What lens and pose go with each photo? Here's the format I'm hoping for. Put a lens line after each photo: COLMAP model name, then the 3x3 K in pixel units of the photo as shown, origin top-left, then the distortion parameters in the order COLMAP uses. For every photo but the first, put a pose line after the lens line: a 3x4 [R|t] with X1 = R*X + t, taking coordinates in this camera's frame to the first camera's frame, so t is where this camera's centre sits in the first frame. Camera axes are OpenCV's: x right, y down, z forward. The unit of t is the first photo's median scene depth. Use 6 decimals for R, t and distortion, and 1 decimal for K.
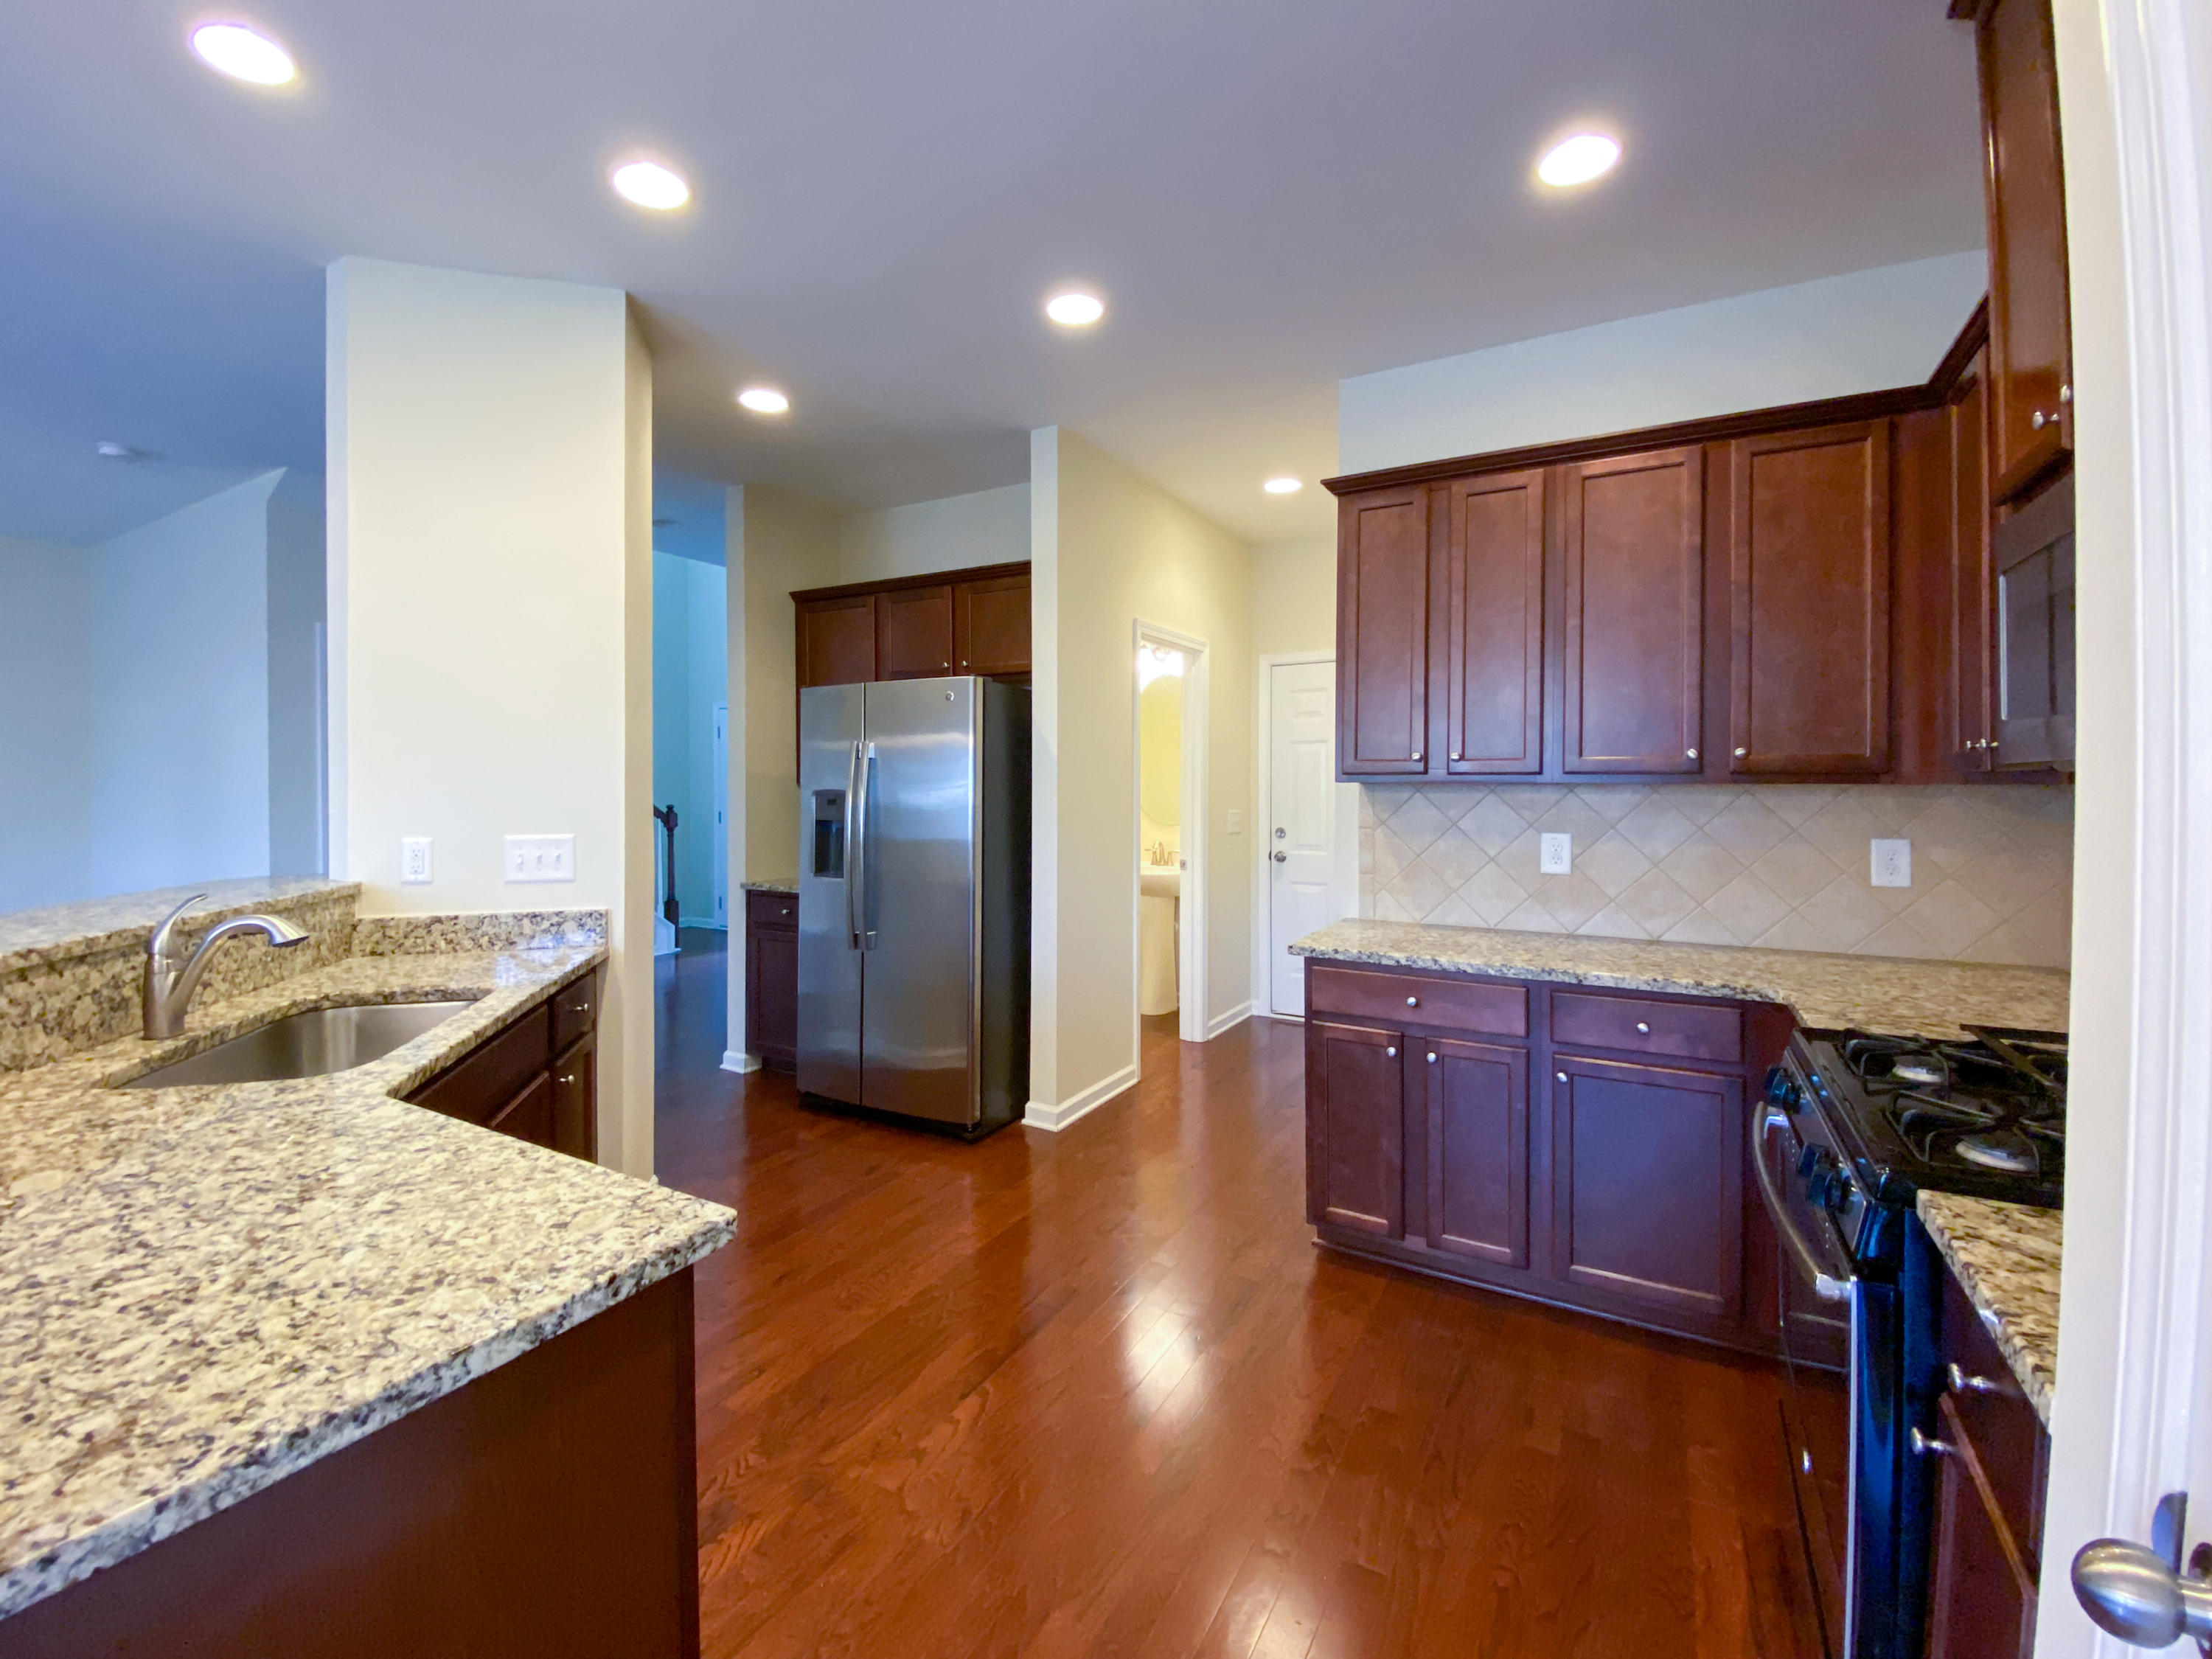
lens RADIAL K [[931.2, 0, 1106.0], [0, 931.2, 829.5], [0, 0, 1]] dist [0.015550, -0.018046]
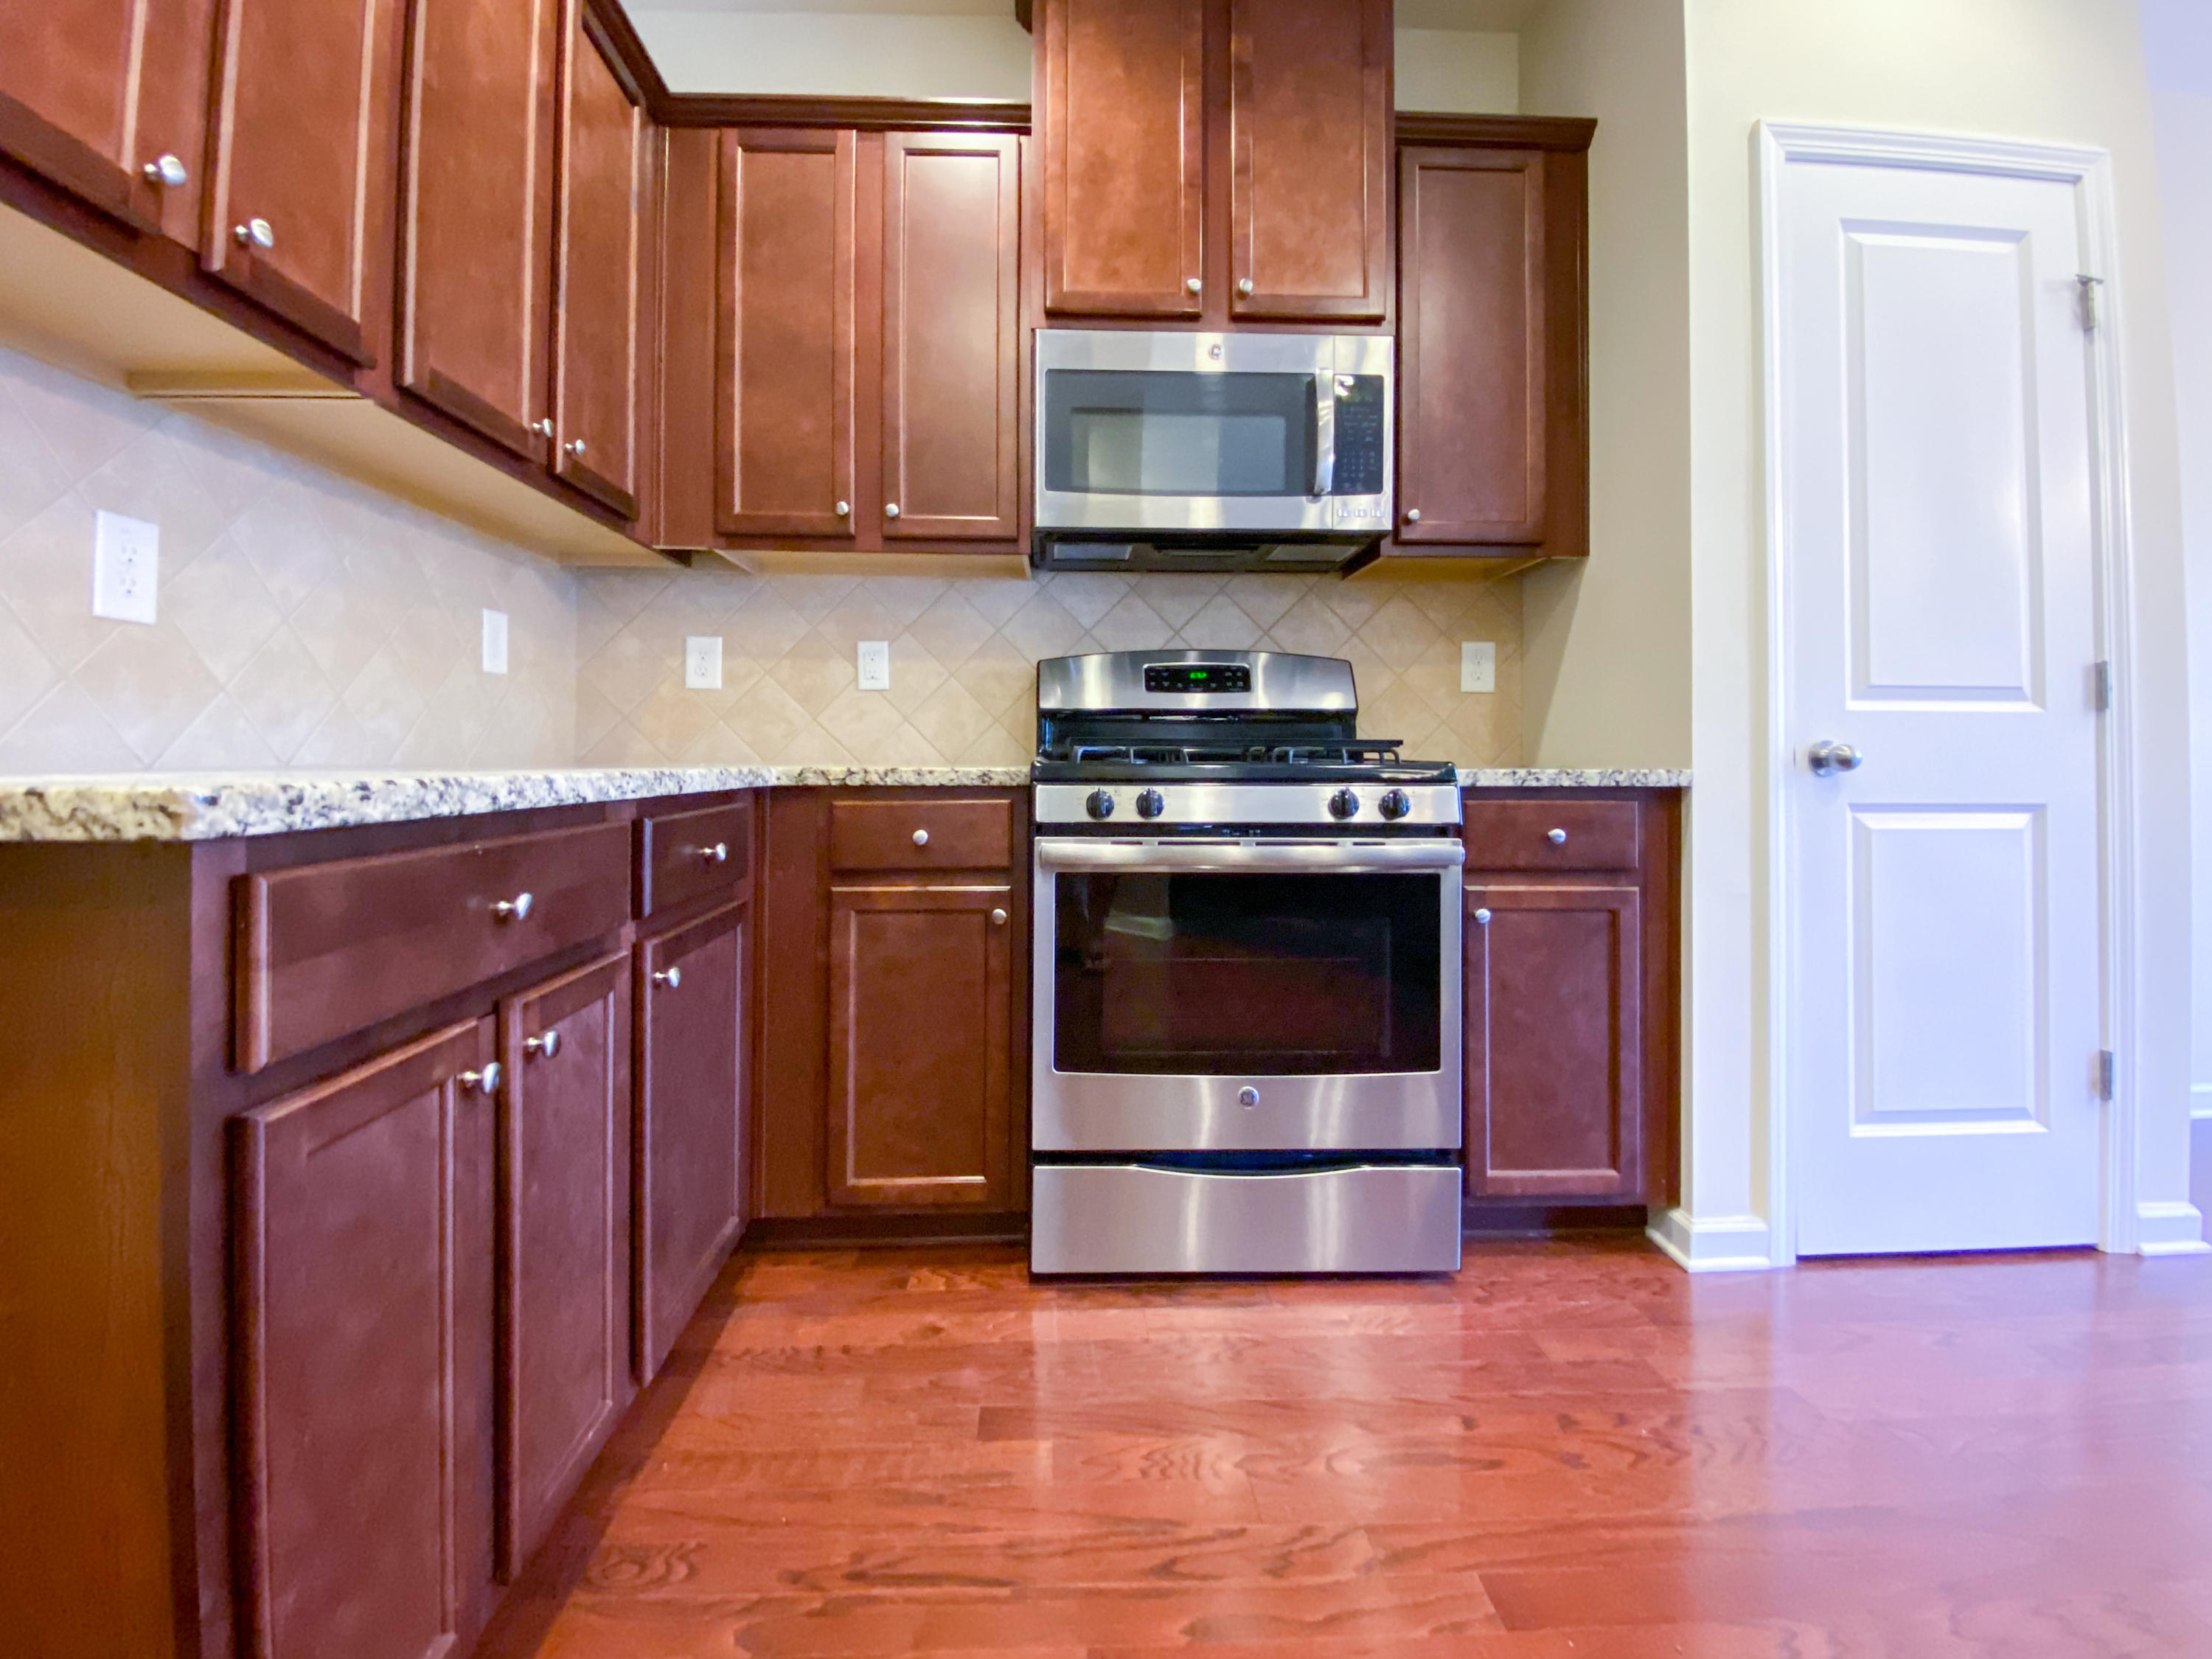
lens RADIAL K [[977.2, 0, 1092.8], [0, 977.2, 750.6], [0, 0, 1]] dist [0.020775, -0.022390]
pose [[-0.545110, 0.007261, 0.838333, -0.098178], [0.039319, 0.999084, 0.016913, 0.125901], [-0.837442, 0.042182, -0.544896, 1.001840]]
